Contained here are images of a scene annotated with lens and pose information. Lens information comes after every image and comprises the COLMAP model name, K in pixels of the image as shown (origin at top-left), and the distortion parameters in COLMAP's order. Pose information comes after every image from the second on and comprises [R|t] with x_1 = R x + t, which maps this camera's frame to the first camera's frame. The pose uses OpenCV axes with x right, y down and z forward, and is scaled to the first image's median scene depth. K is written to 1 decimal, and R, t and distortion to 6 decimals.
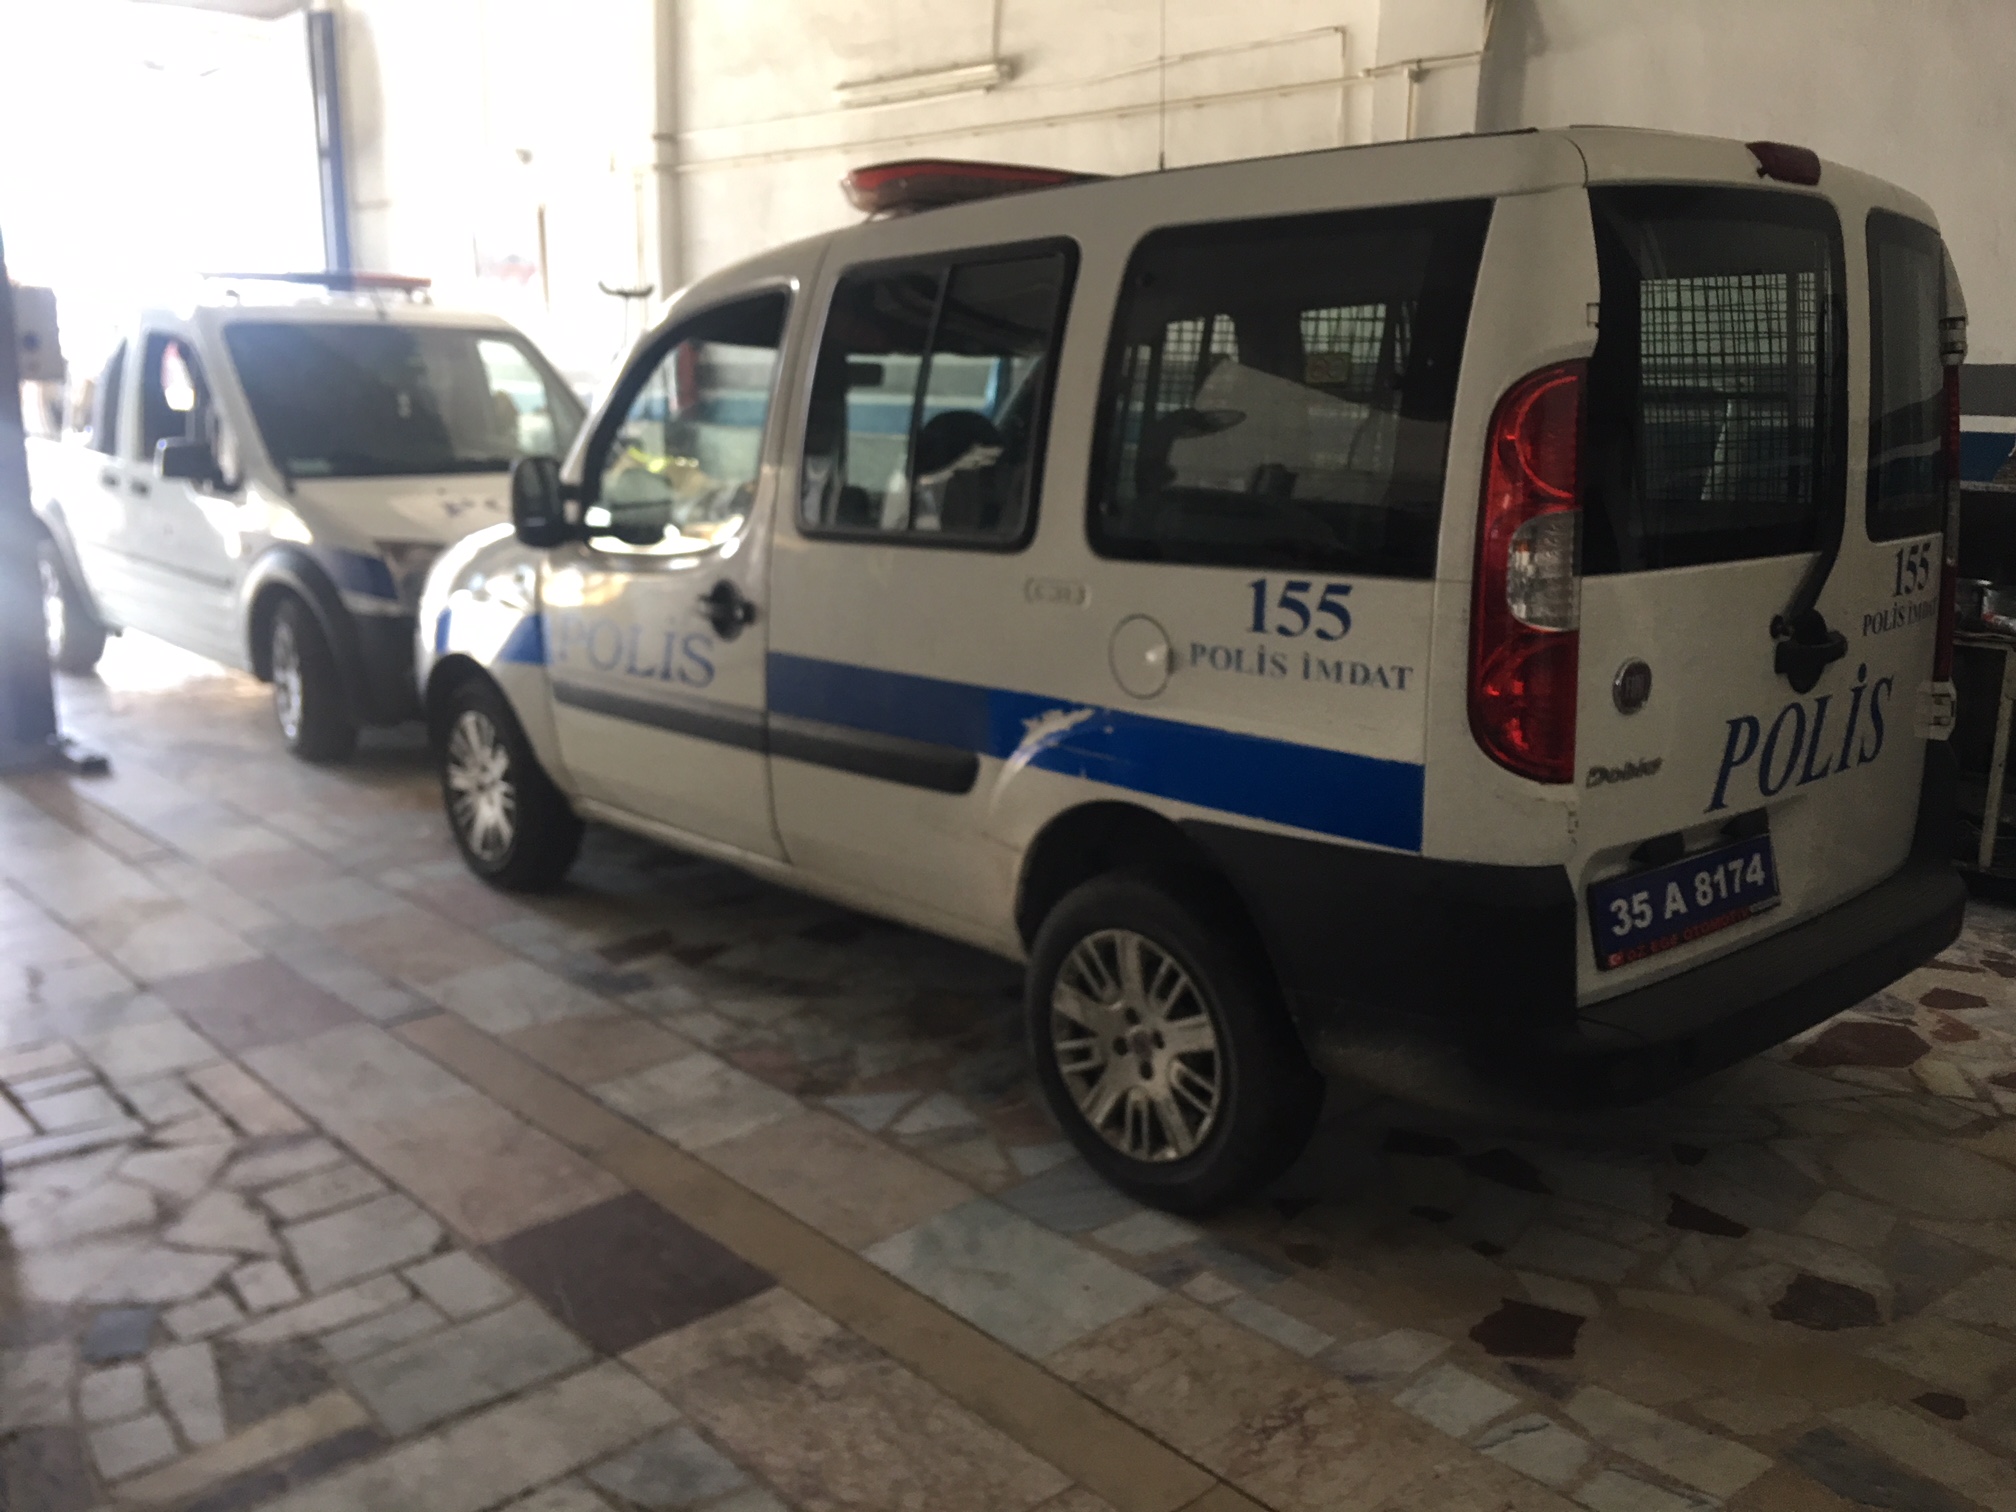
lens RADIAL K [[1750.7, 0, 1008.0], [0, 1750.7, 756.0], [0, 0, 1]] dist [0.124125, -0.198579]
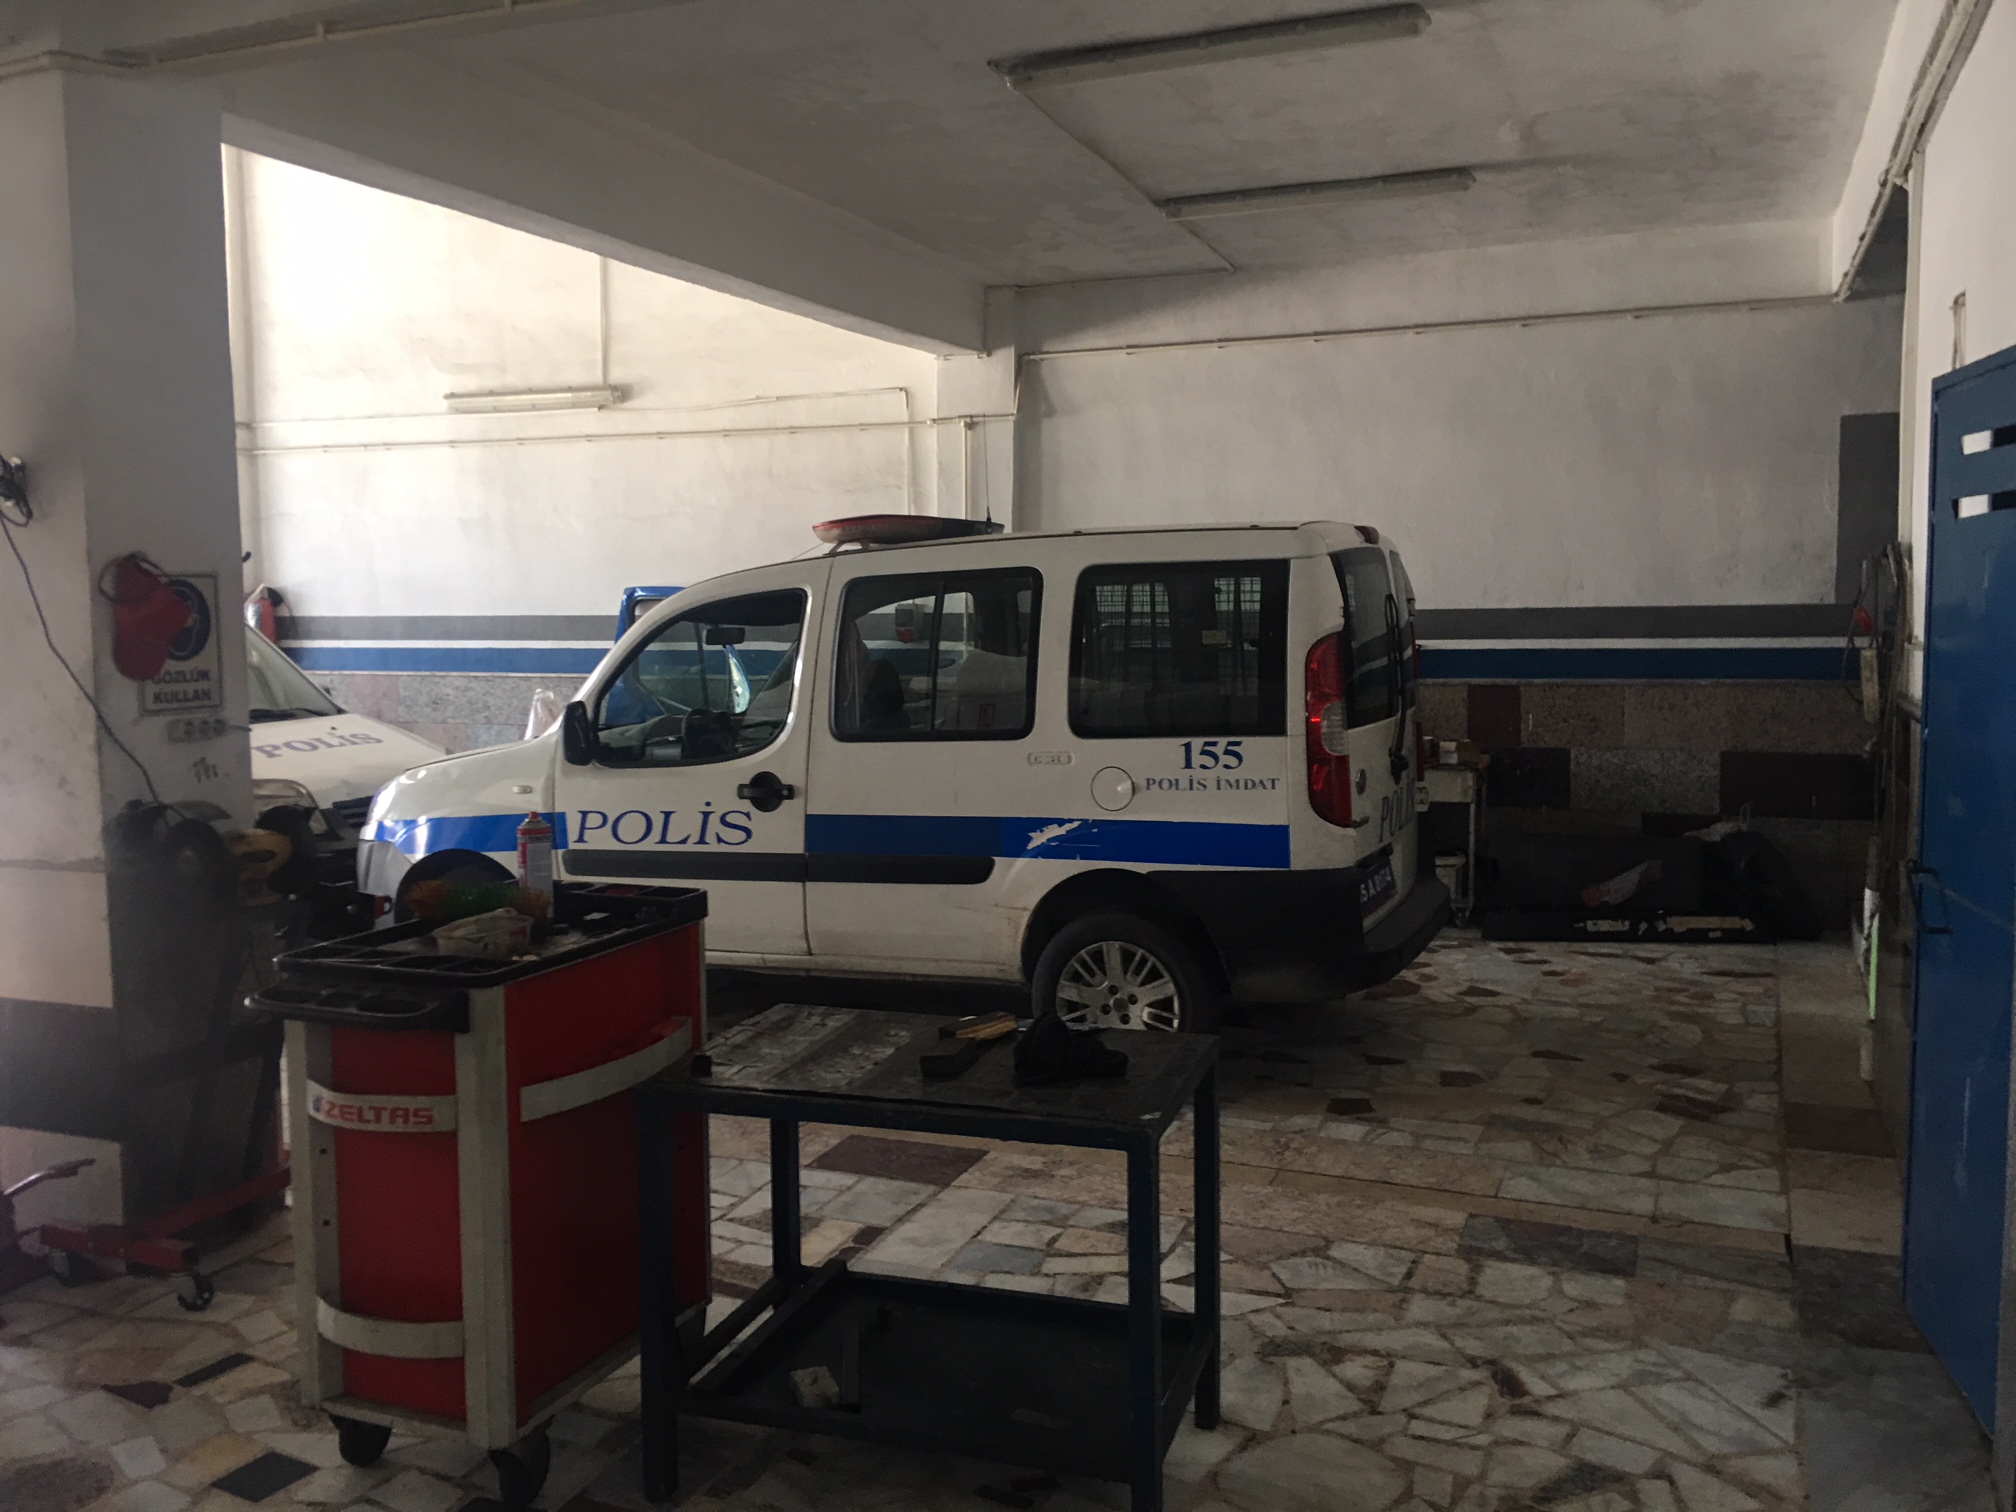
lens RADIAL K [[1750.7, 0, 1008.0], [0, 1750.7, 756.0], [0, 0, 1]] dist [0.124125, -0.198579]
pose [[0.902482, -0.061488, 0.426317, -0.784830], [0.112532, 0.989041, -0.095573, 0.071442], [-0.415768, 0.134227, 0.899511, -0.607727]]
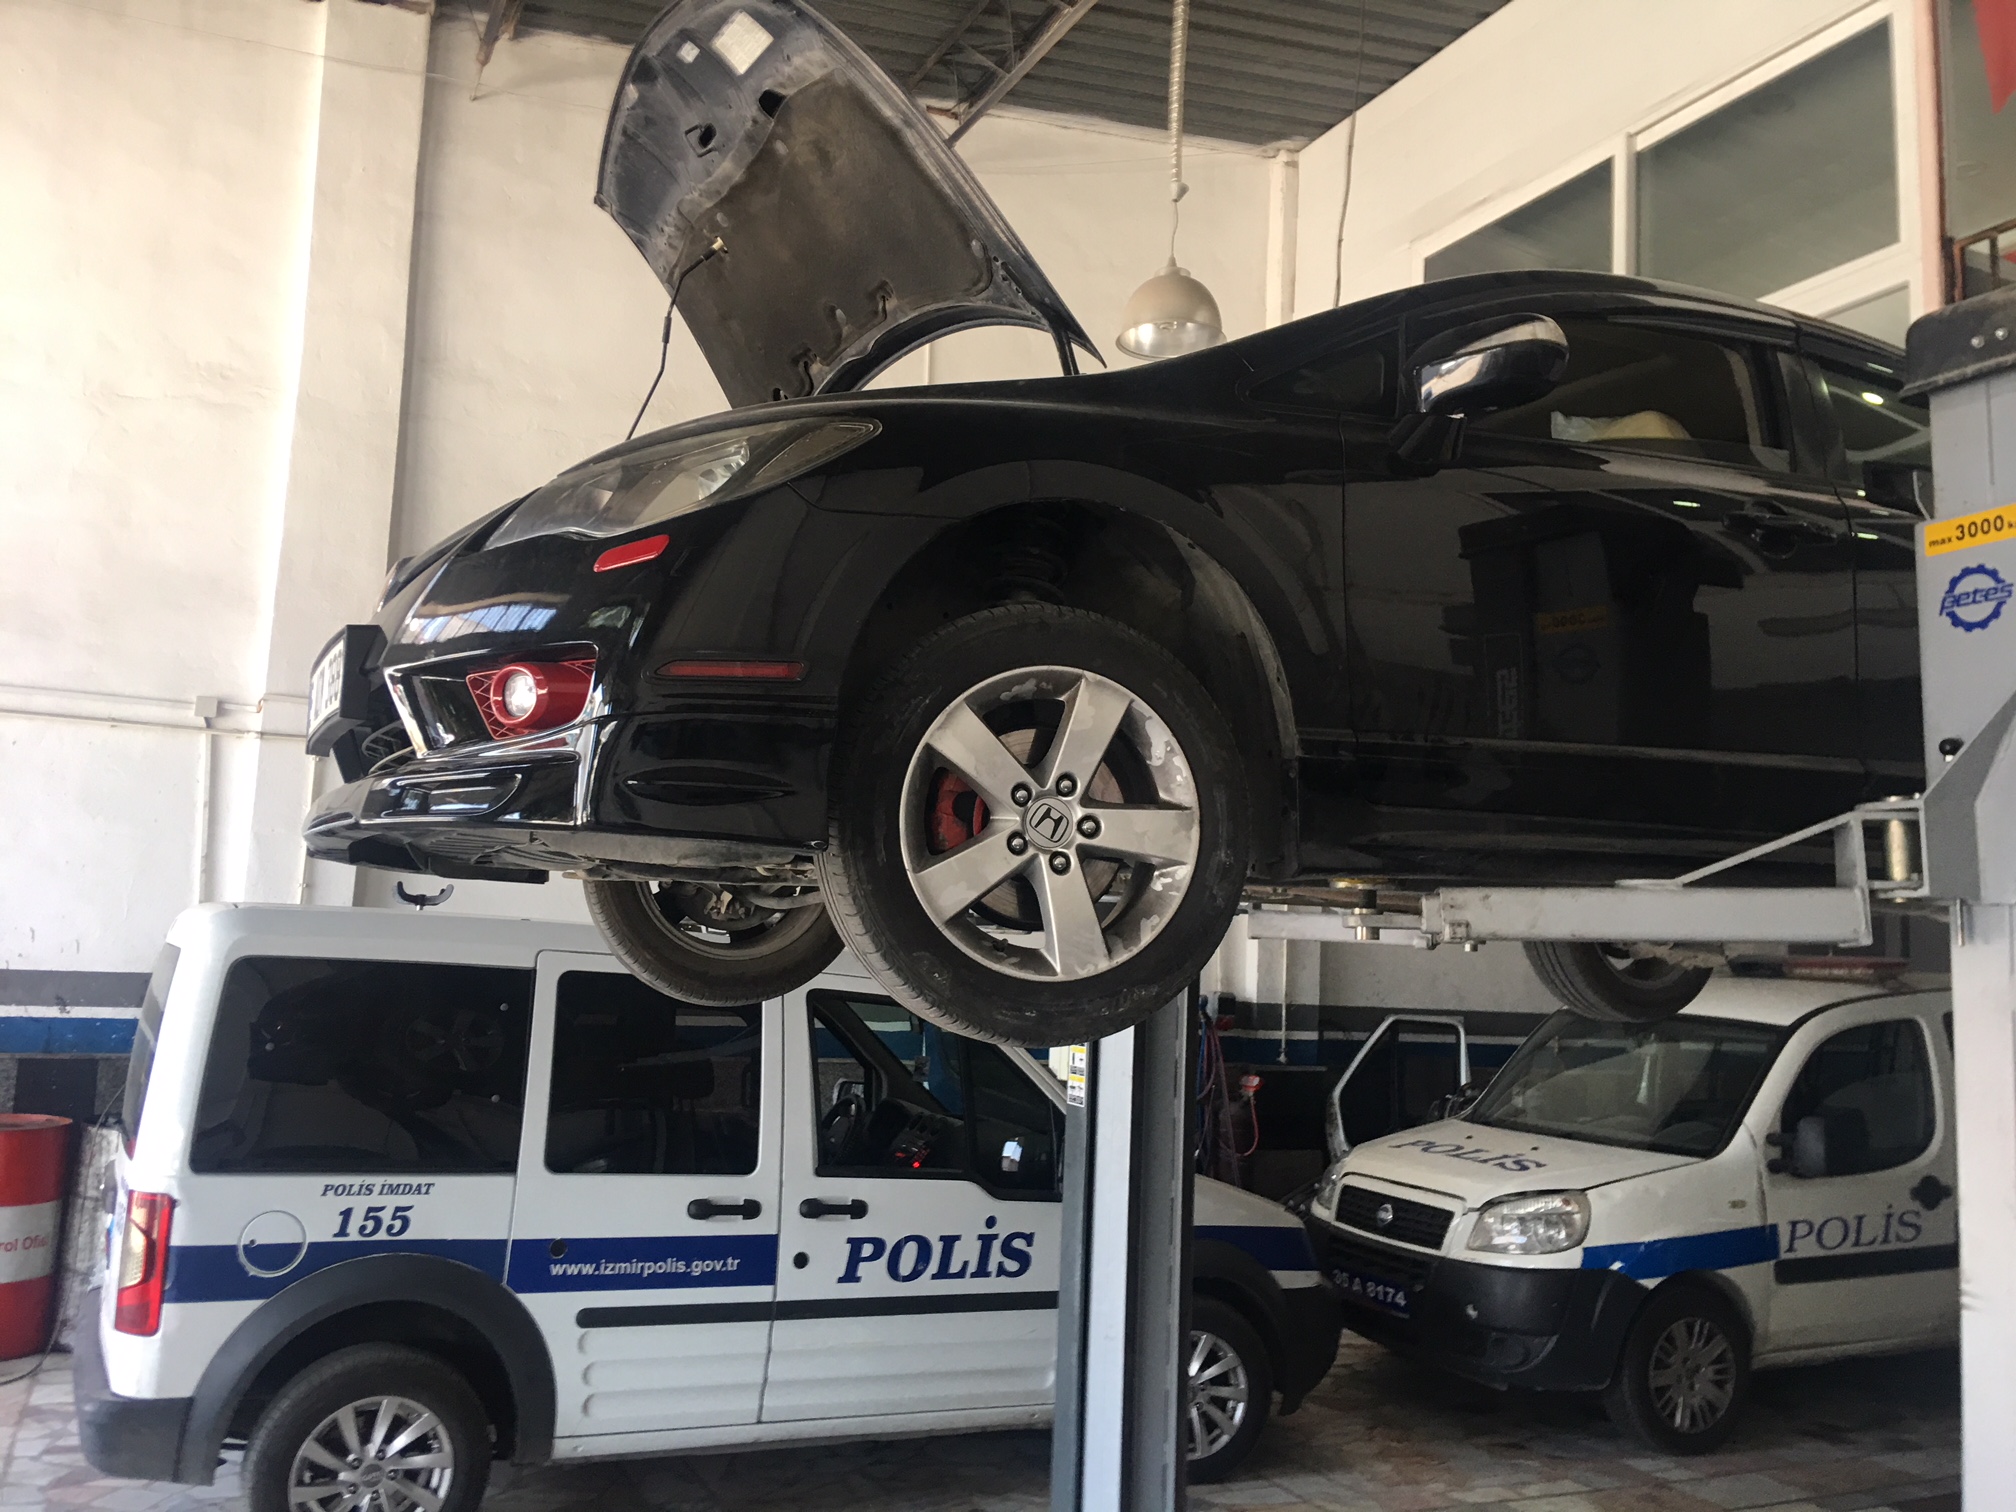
lens RADIAL K [[1750.7, 0, 1008.0], [0, 1750.7, 756.0], [0, 0, 1]] dist [0.124125, -0.198579]
pose [[0.219236, 0.124159, 0.967740, -2.828301], [0.170287, 0.971777, -0.163255, -0.492117], [-0.960696, 0.200585, 0.191906, 1.882954]]
